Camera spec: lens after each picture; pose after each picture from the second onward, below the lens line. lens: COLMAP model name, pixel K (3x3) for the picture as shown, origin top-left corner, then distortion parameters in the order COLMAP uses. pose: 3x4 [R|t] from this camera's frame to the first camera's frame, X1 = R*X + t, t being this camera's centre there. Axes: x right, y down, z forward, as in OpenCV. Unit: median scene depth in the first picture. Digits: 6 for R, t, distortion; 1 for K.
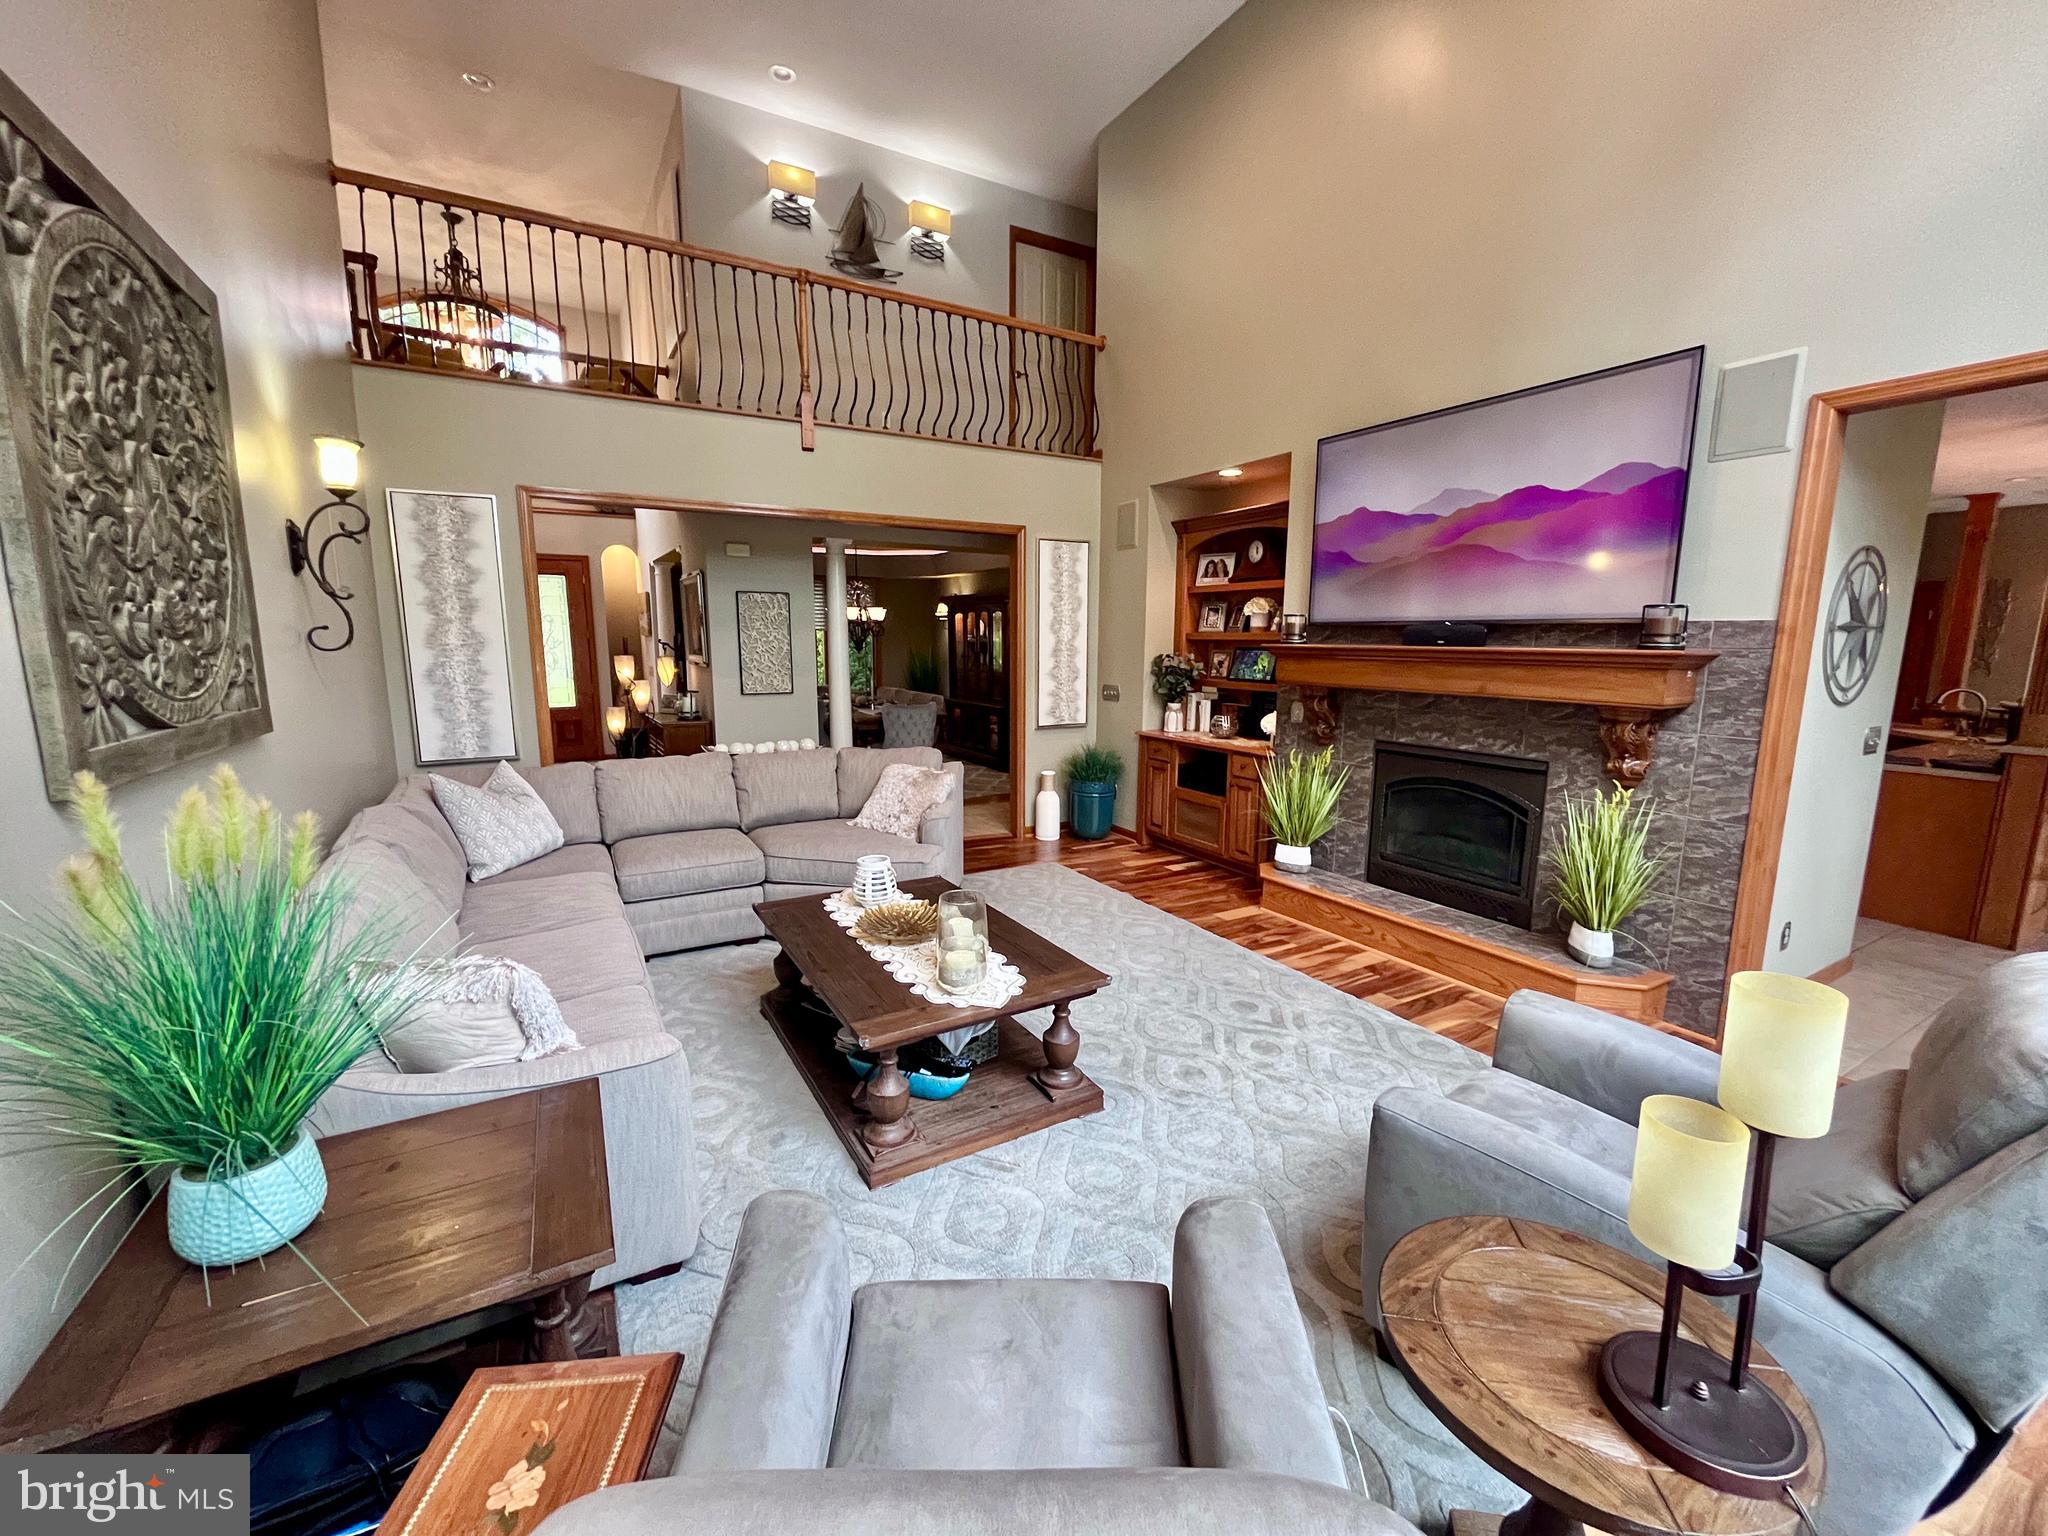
lens RADIAL K [[818.1, 0, 1025.1], [0, 818.1, 773.3], [0, 0, 1]] dist [-0.003836, -0.000372]
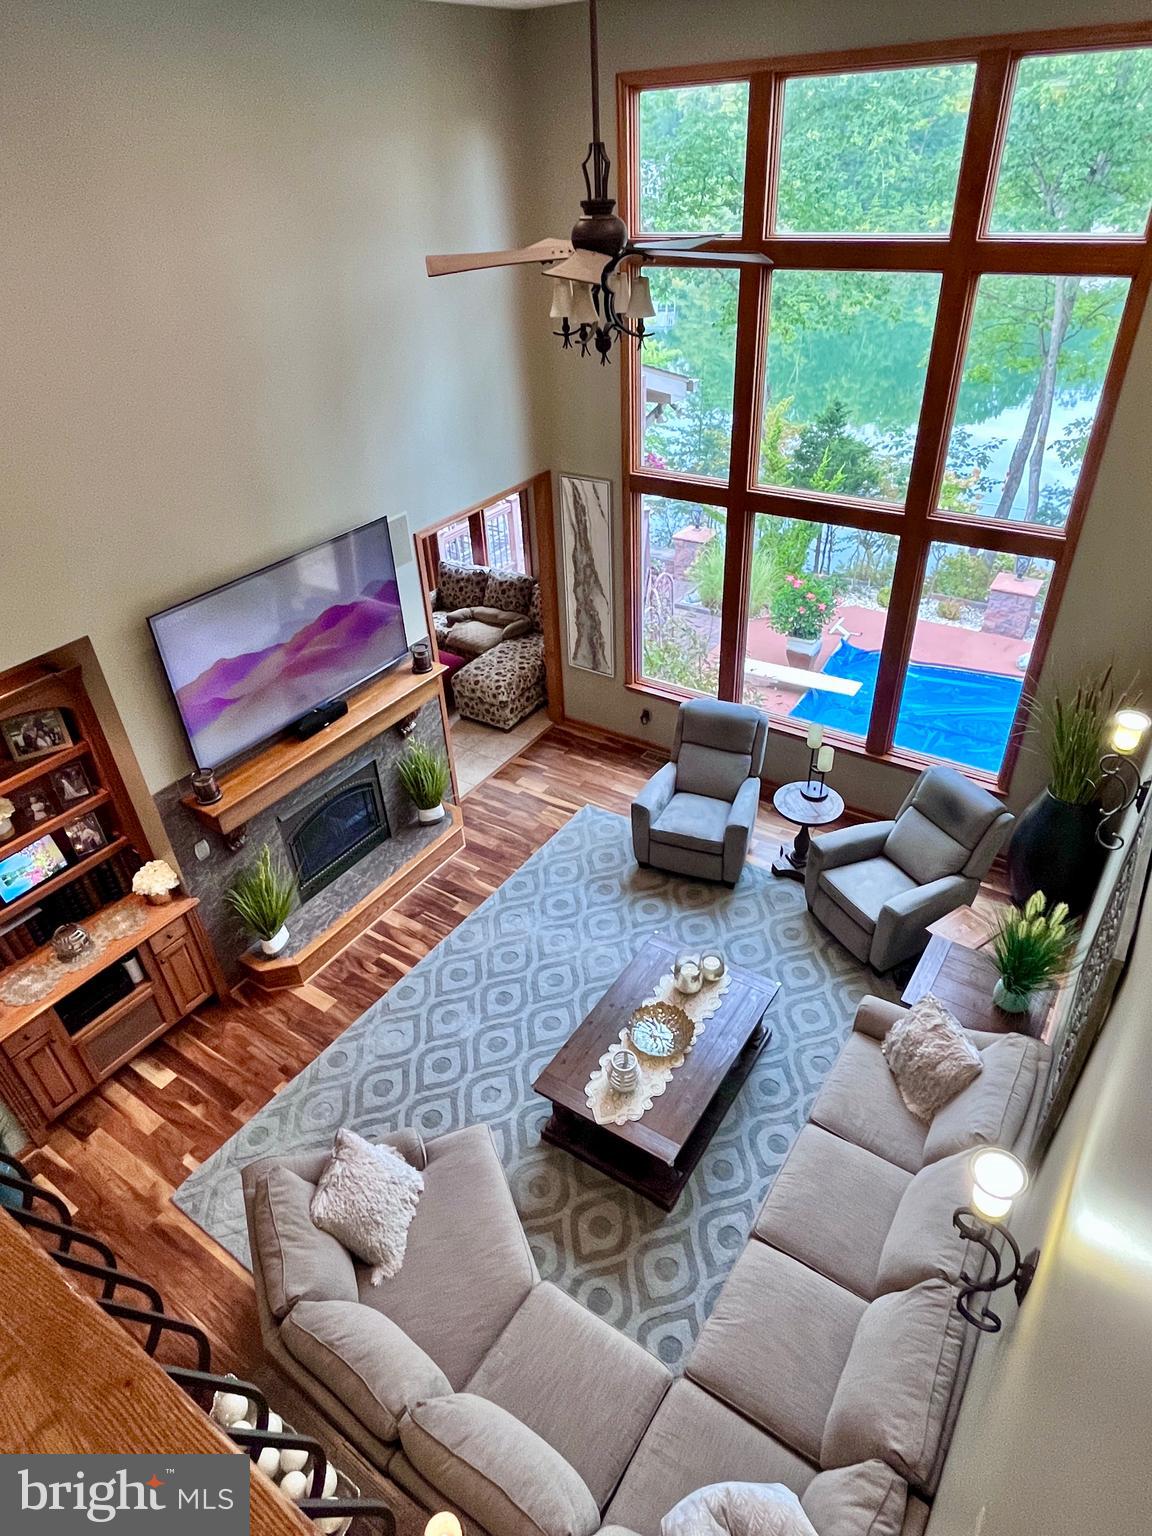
lens RADIAL K [[892.1, 0, 583.4], [0, 892.1, 762.8], [0, 0, 1]] dist [0.004651, 0.000872]
pose [[-0.439688, -0.493637, 0.750332, -0.648667], [0.186814, 0.766882, 0.613997, -0.743895], [-0.878507, 0.410139, -0.244971, 0.802537]]
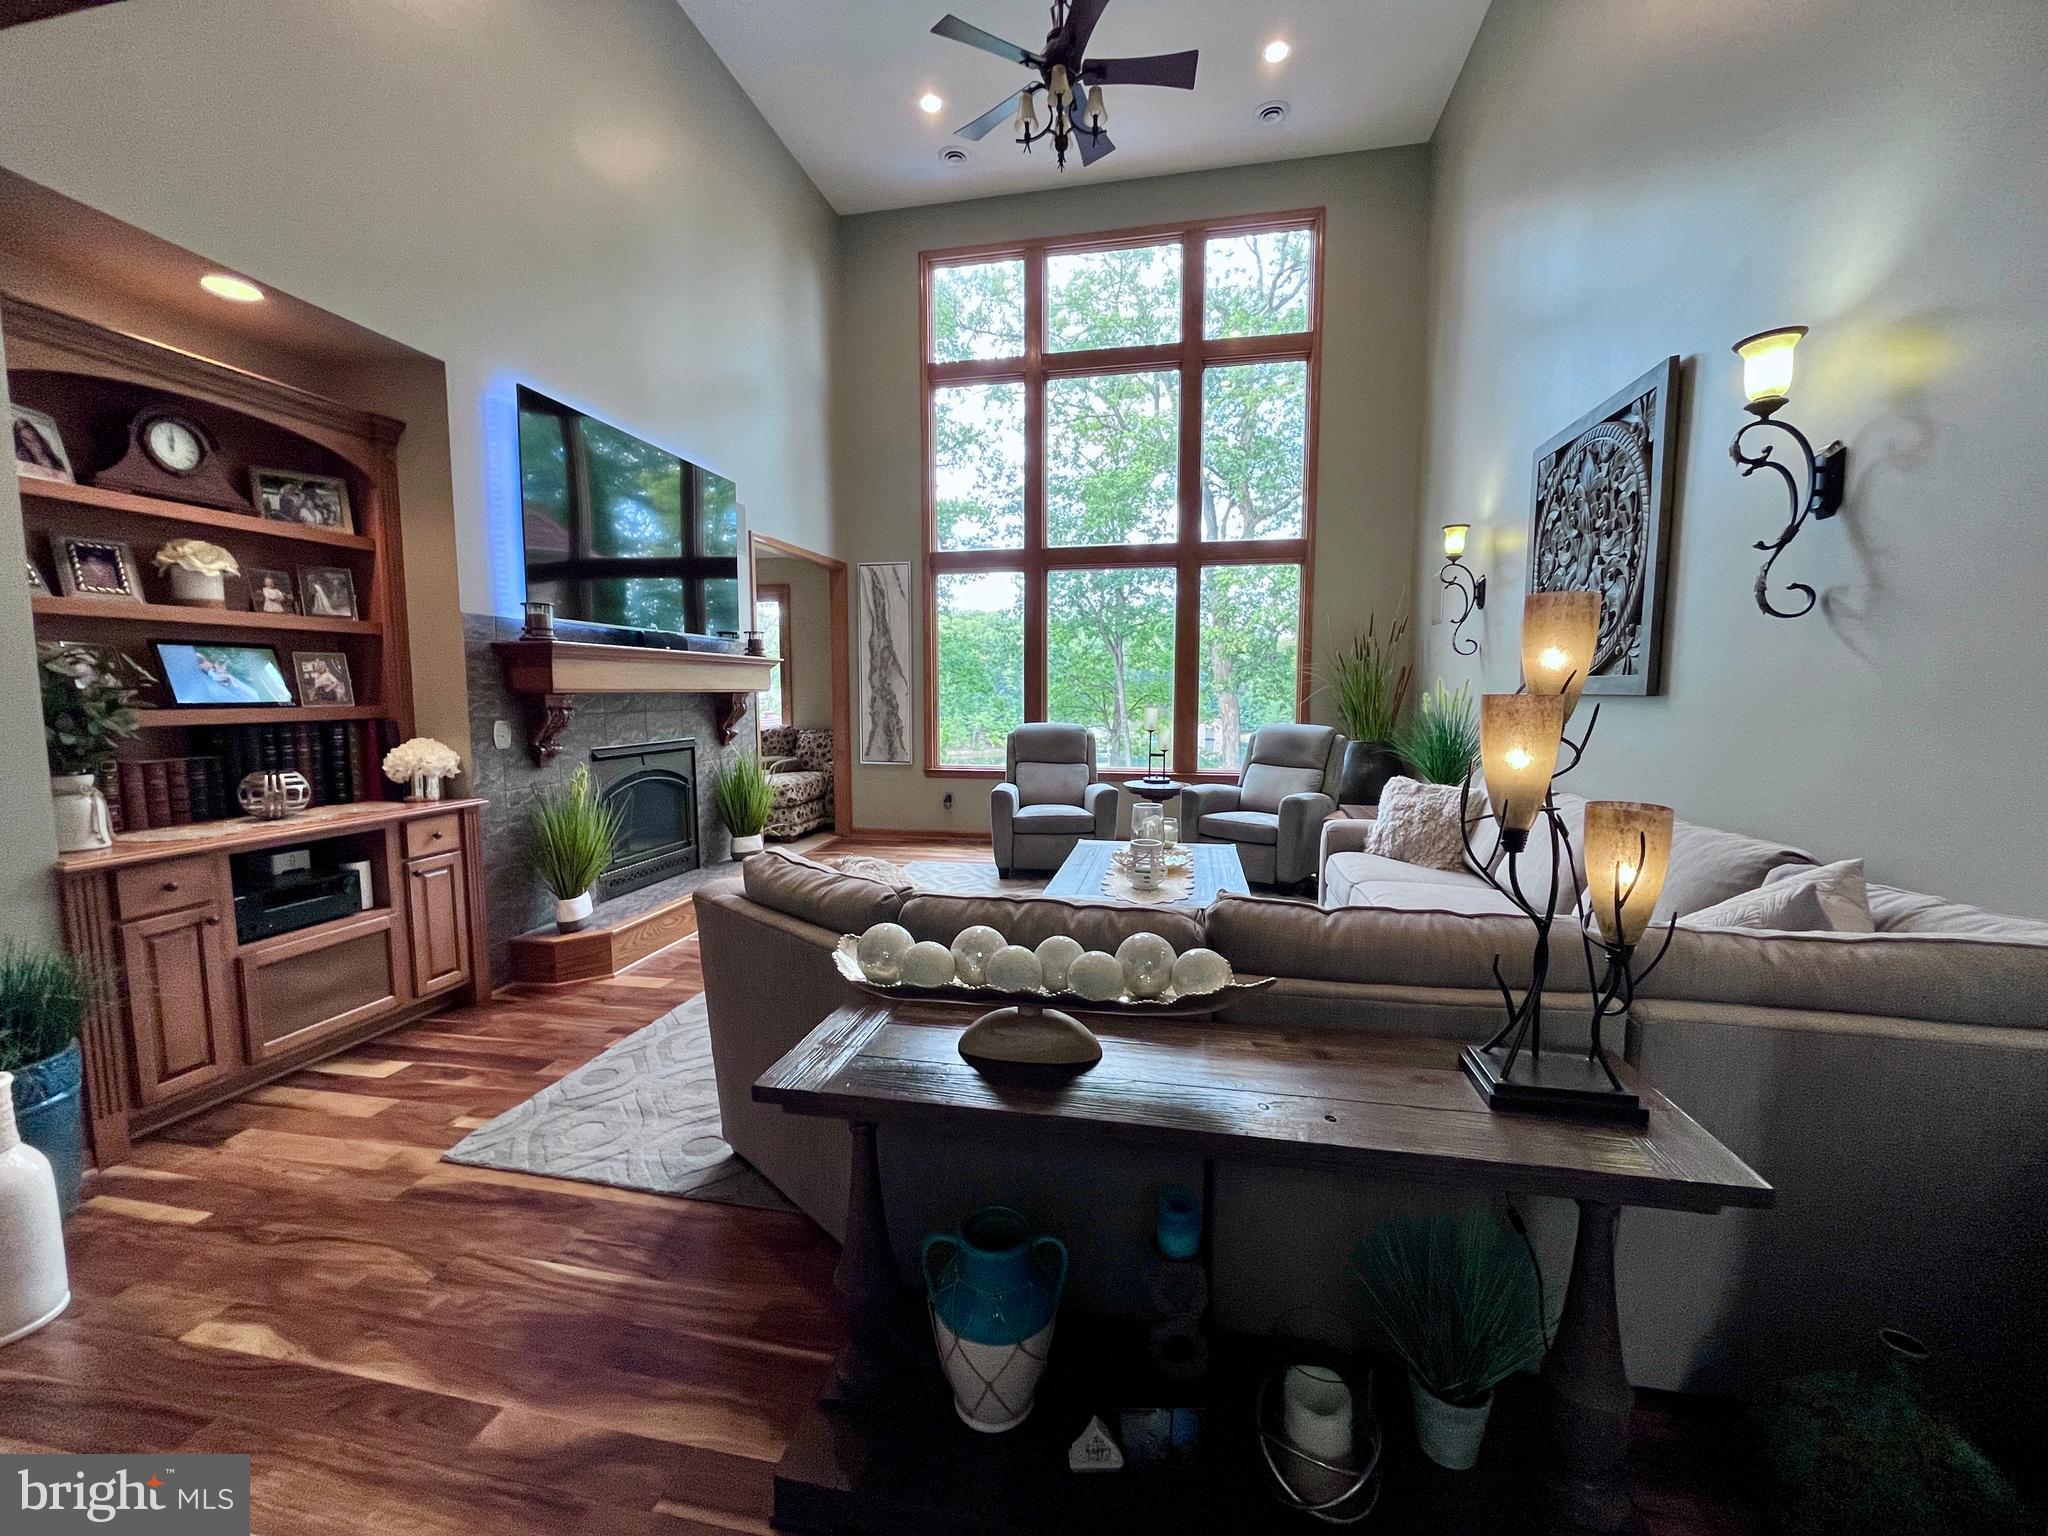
lens RADIAL K [[818.1, 0, 1021.2], [0, 818.1, 767.5], [0, 0, 1]] dist [-0.003836, -0.000372]
pose [[-0.745568, -0.066225, 0.663131, -0.498400], [0.108942, 0.969554, 0.219311, -0.154409], [-0.657465, 0.235754, -0.715653, 1.213309]]
